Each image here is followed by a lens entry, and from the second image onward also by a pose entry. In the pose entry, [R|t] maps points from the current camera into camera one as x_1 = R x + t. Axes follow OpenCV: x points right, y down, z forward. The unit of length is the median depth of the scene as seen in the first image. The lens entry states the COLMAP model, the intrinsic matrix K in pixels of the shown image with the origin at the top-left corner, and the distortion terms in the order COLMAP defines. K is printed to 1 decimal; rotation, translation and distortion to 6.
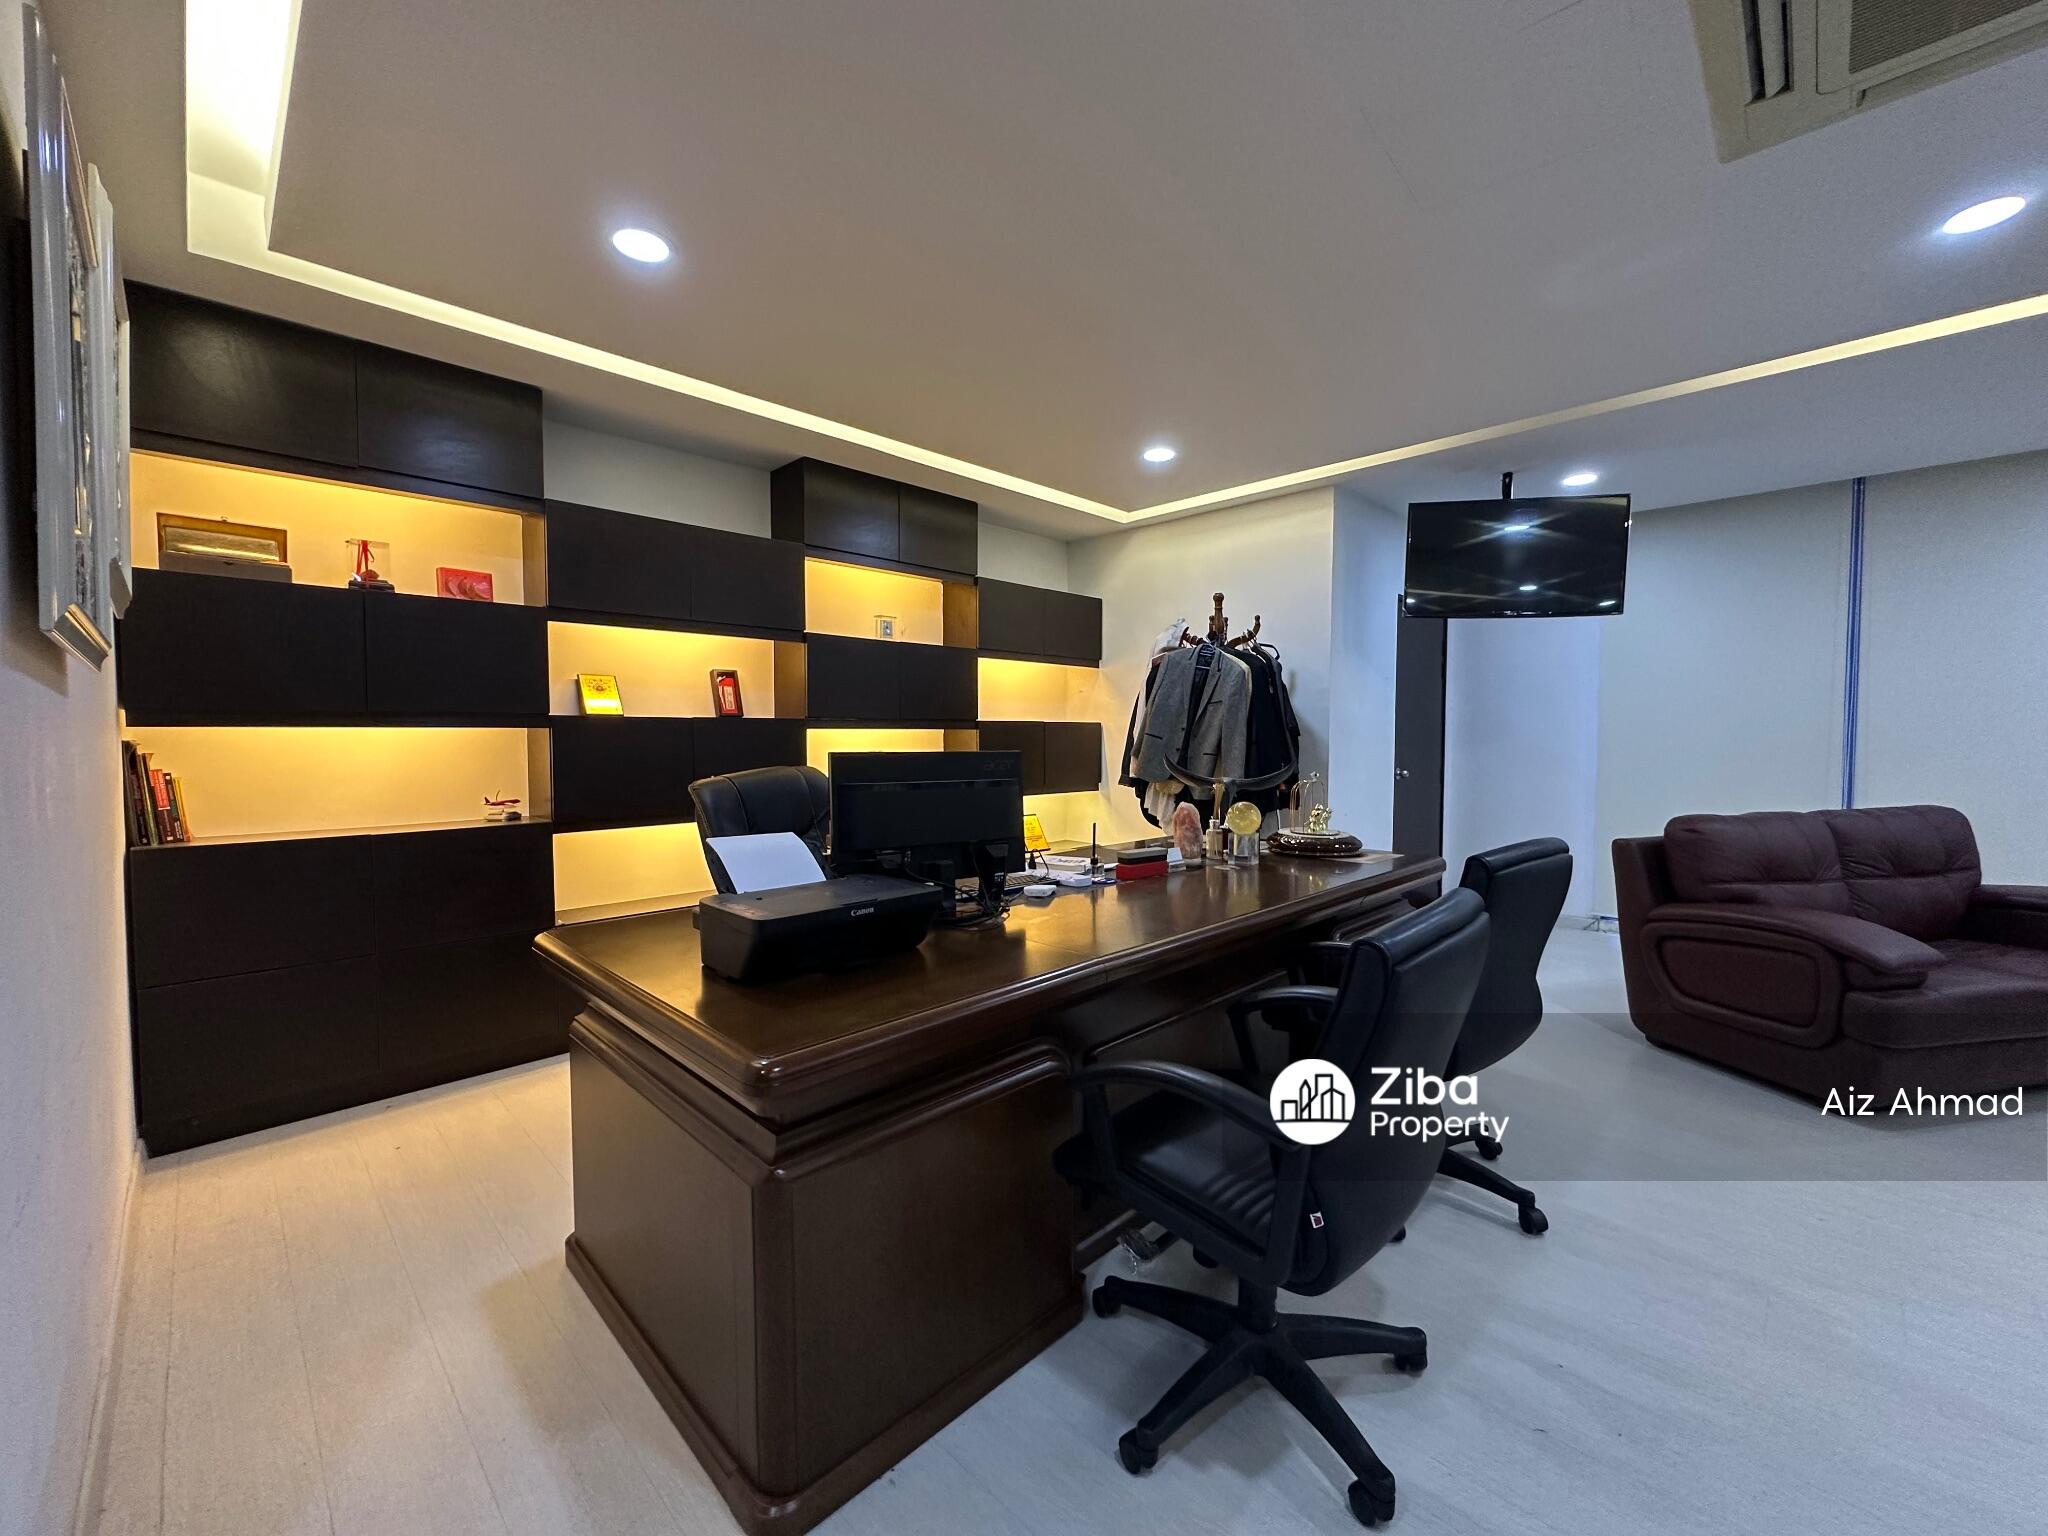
lens RADIAL K [[822.3, 0, 1020.8], [0, 822.3, 767.8], [0, 0, 1]] dist [-0.003539, 0.000048]
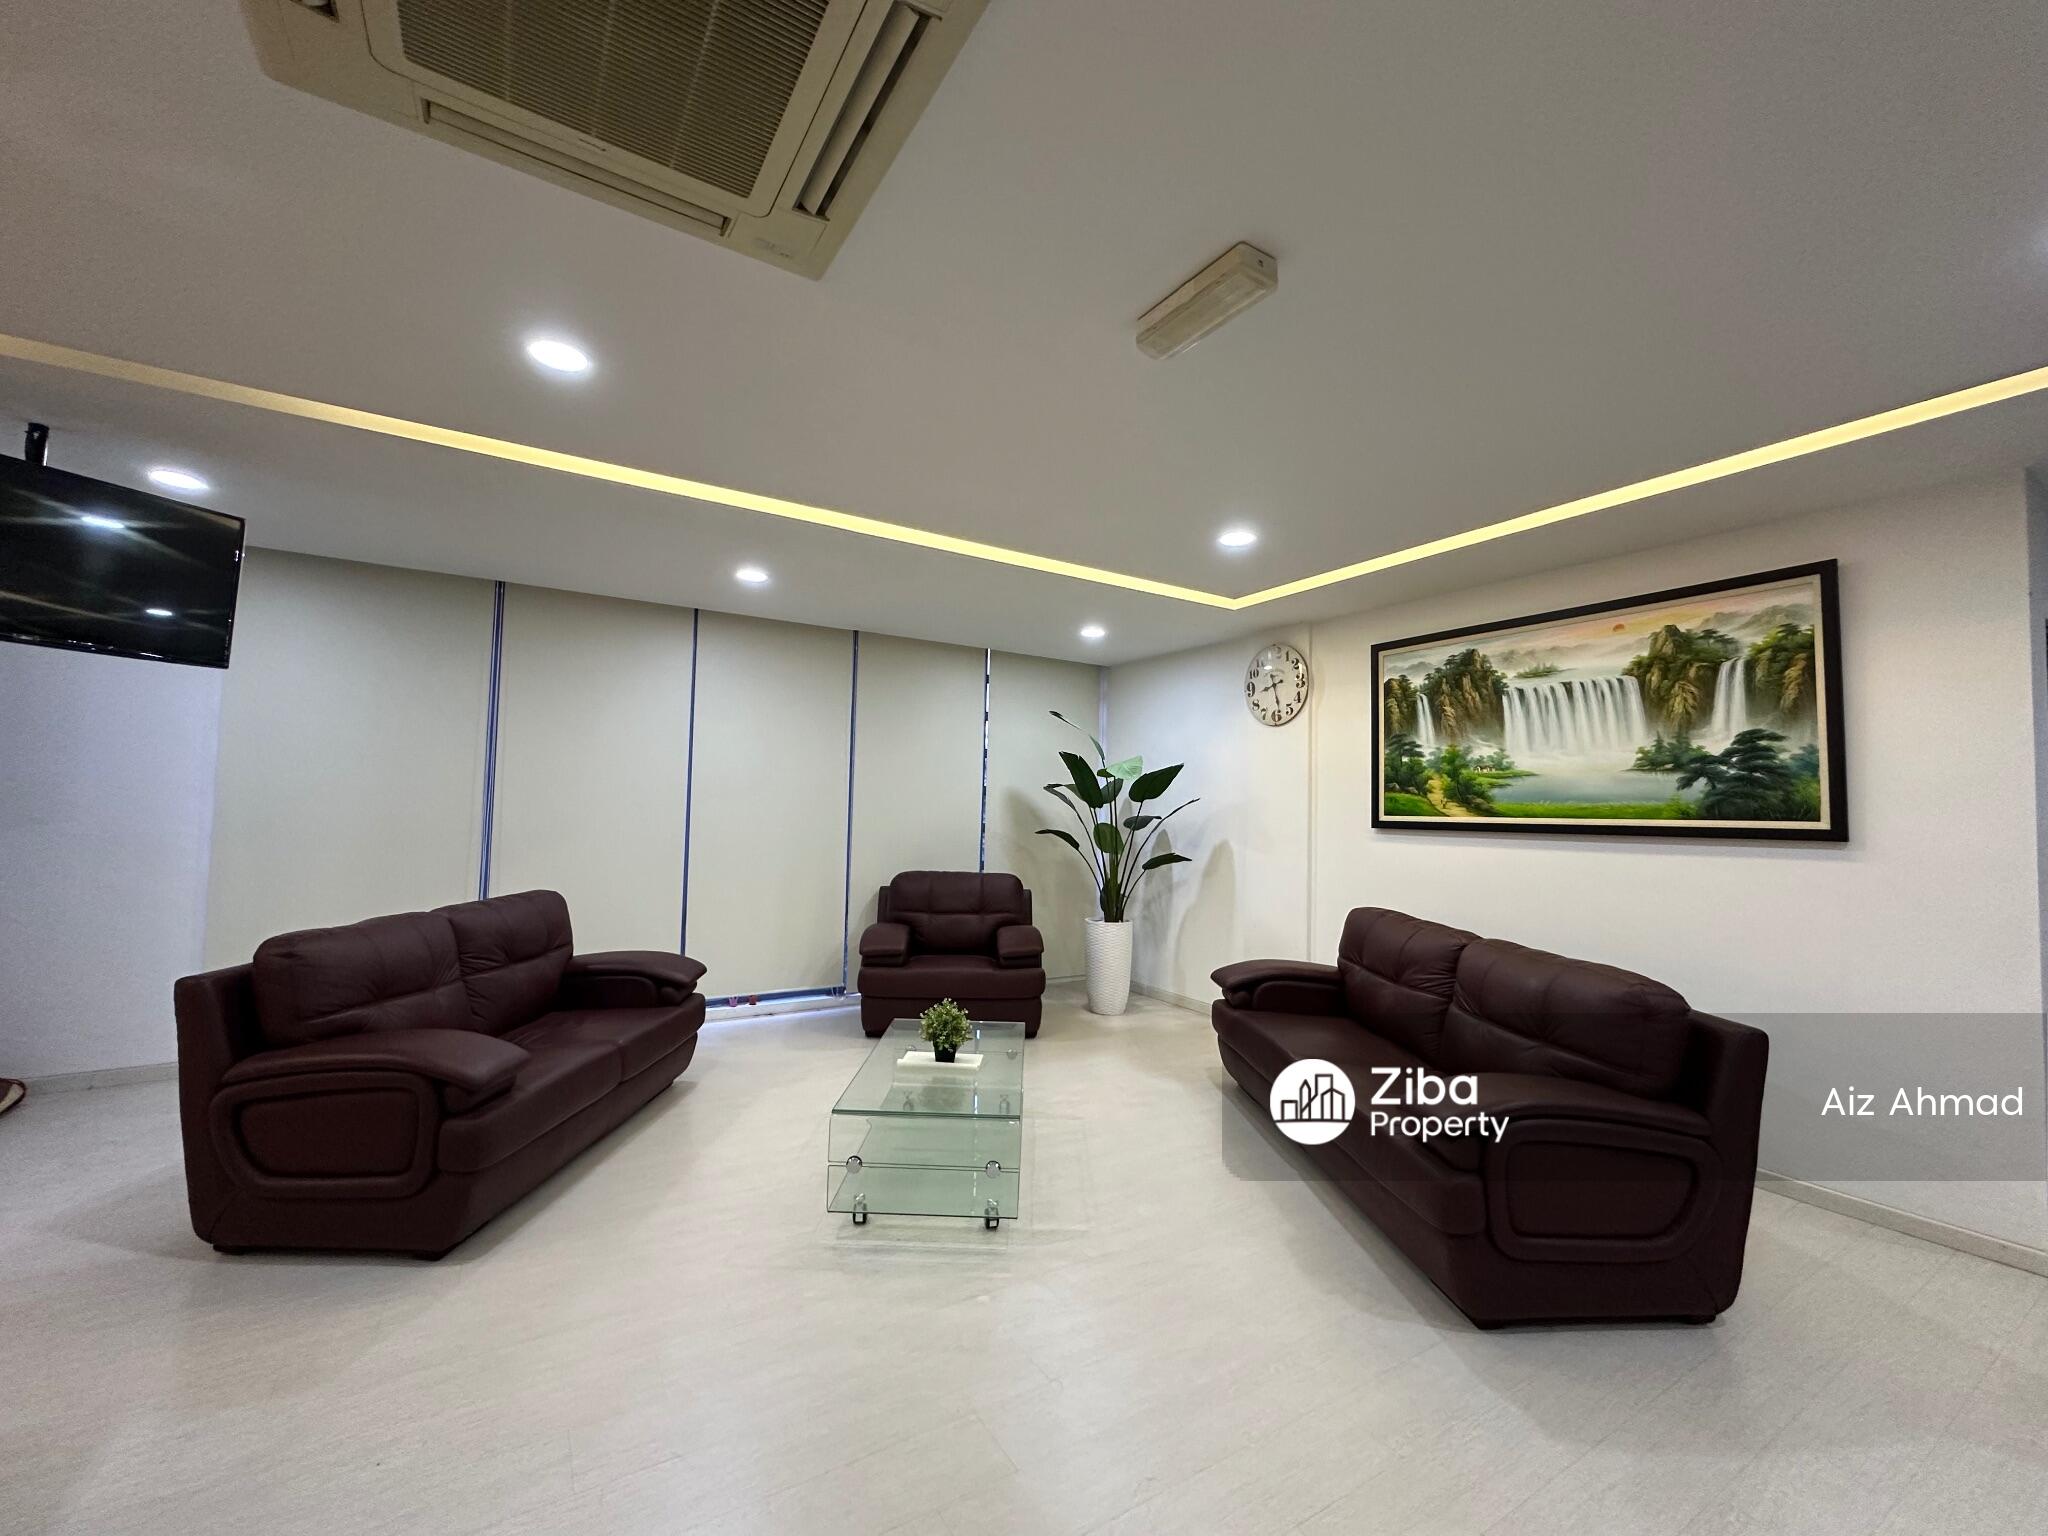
lens RADIAL K [[822.3, 0, 1023.8], [0, 822.3, 767.6], [0, 0, 1]] dist [-0.003539, 0.000048]
pose [[0.233896, 0.057031, 0.970588, 0.199614], [0.015125, 0.997944, -0.062284, -0.042401], [-0.972144, 0.029248, 0.232552, 0.116697]]
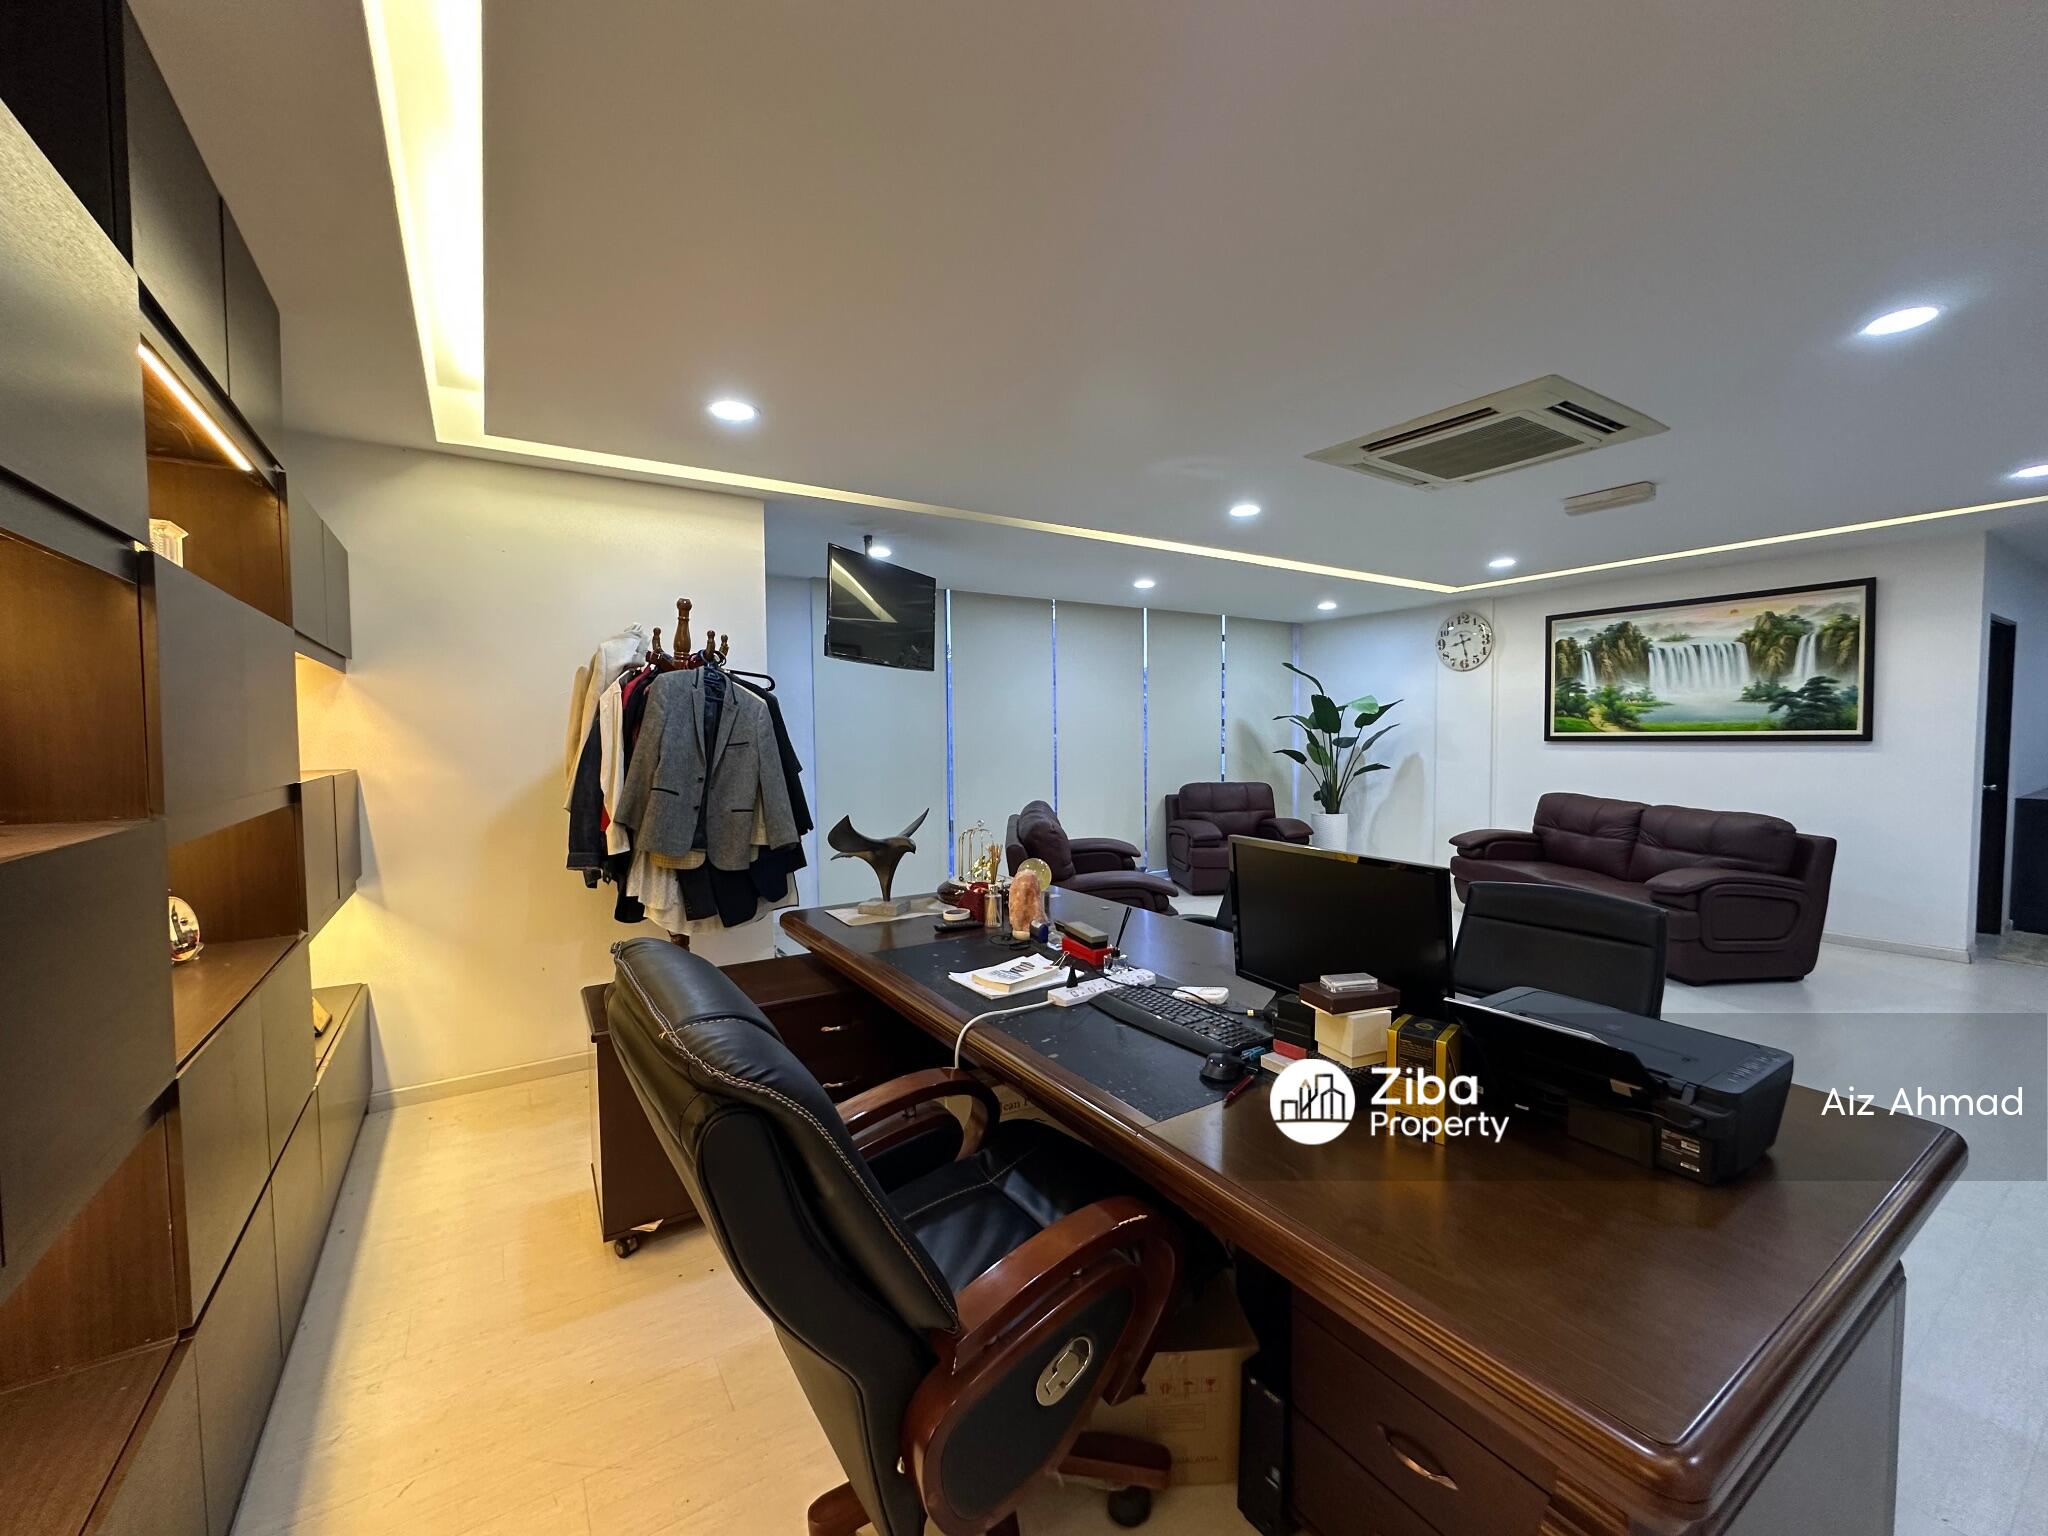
lens RADIAL K [[822.3, 0, 1024.2], [0, 822.3, 767.7], [0, 0, 1]] dist [-0.003539, 0.000048]
pose [[0.209074, -0.045576, 0.976837, -0.601977], [0.049550, 0.998124, 0.035964, -0.090547], [-0.976644, 0.040883, 0.210940, 0.716897]]
